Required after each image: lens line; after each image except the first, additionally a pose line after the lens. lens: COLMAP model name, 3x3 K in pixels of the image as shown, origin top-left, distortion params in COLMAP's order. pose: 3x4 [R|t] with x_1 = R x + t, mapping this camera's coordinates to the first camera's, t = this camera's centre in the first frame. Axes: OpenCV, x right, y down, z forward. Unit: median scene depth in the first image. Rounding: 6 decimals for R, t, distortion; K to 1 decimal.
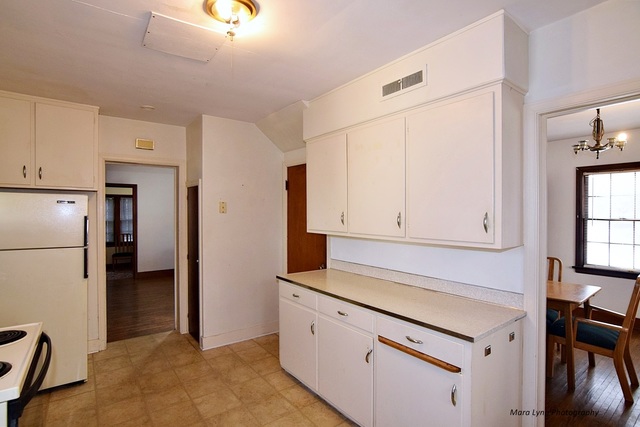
lens RADIAL K [[310.6, 0, 313.0], [0, 310.6, 217.6], [0, 0, 1]] dist [-0.027642, 0.002223]
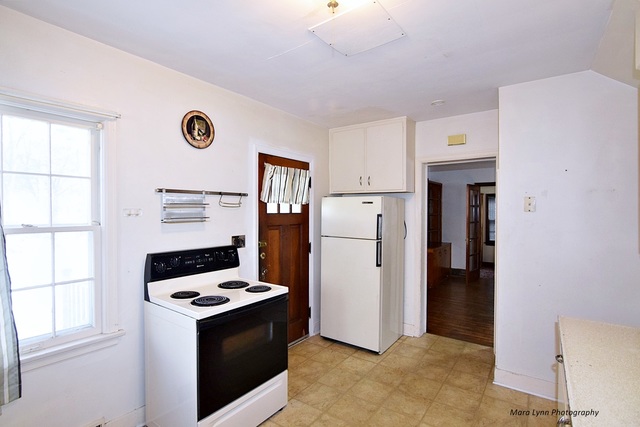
lens RADIAL K [[310.6, 0, 313.0], [0, 310.6, 217.6], [0, 0, 1]] dist [-0.027642, 0.002223]
pose [[0.307181, 0.018475, -0.951472, 0.292229], [-0.015709, 0.999774, 0.014341, -0.004574], [0.951522, 0.010542, 0.307401, 0.362683]]
